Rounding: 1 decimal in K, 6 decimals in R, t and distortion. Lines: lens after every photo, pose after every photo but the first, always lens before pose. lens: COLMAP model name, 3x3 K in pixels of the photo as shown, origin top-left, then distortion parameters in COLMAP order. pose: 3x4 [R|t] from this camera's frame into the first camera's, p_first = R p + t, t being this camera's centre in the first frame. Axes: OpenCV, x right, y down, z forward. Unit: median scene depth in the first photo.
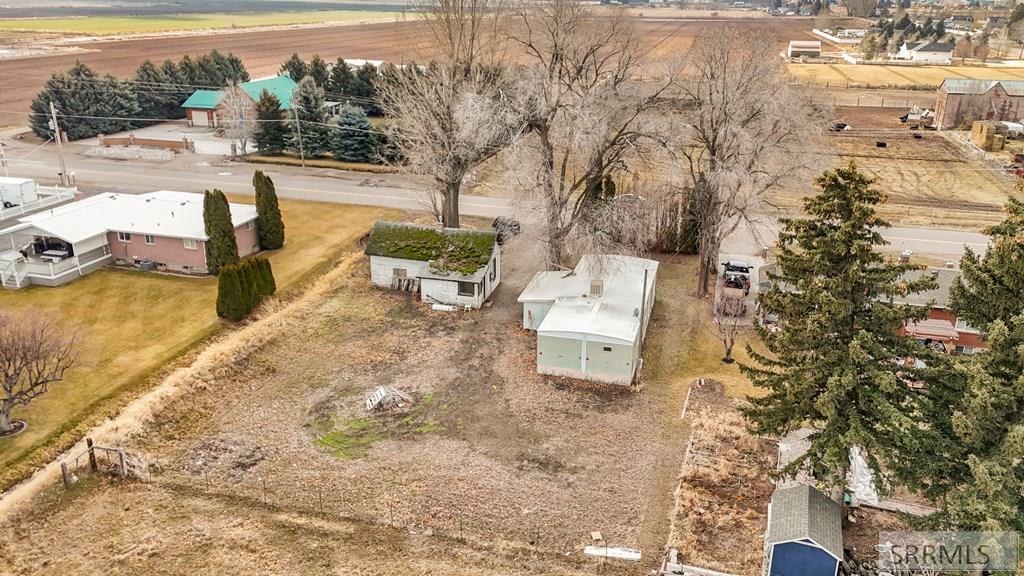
lens RADIAL K [[793.8, 0, 512.0], [0, 793.8, 288.0], [0, 0, 1]] dist [0.082759, -0.066314]
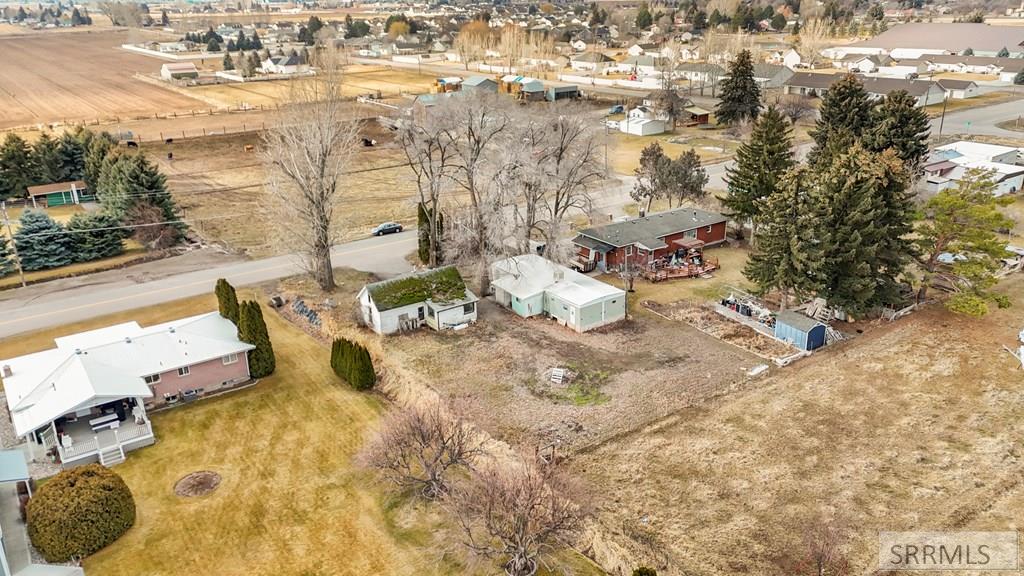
lens RADIAL K [[793.8, 0, 512.0], [0, 793.8, 288.0], [0, 0, 1]] dist [0.082759, -0.066314]
pose [[0.643183, -0.297186, 0.705688, -0.898145], [0.296583, 0.946360, 0.128227, -0.172303], [-0.705942, 0.126822, 0.696823, -0.007376]]
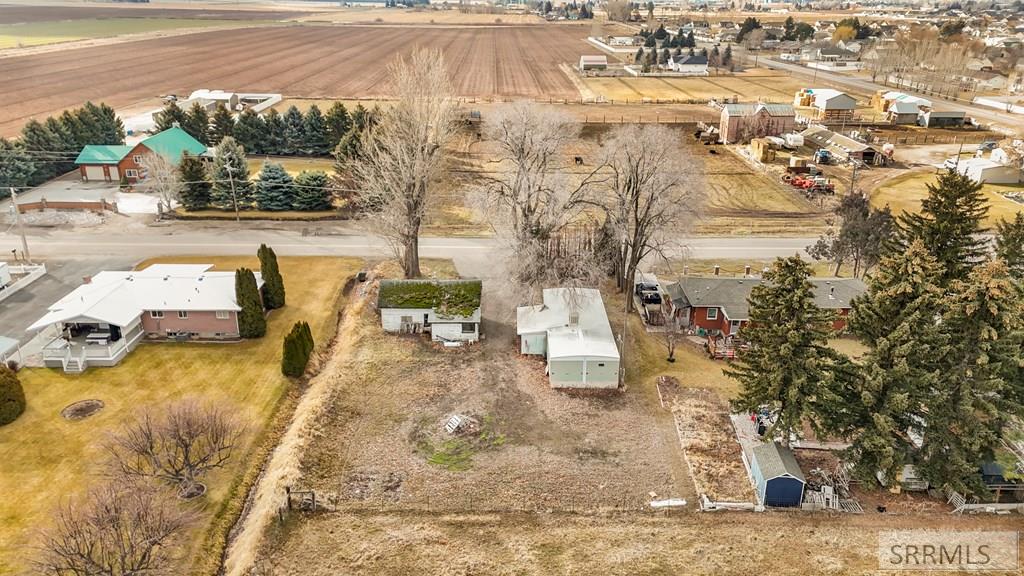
lens RADIAL K [[749.3, 0, 512.0], [0, 749.3, 288.0], [0, 0, 1]] dist [0.087054, -0.082617]
pose [[0.964187, -0.103738, 0.244096, -0.263380], [0.098493, 0.994569, 0.033629, -0.091580], [-0.246259, -0.008383, 0.969168, -0.195013]]
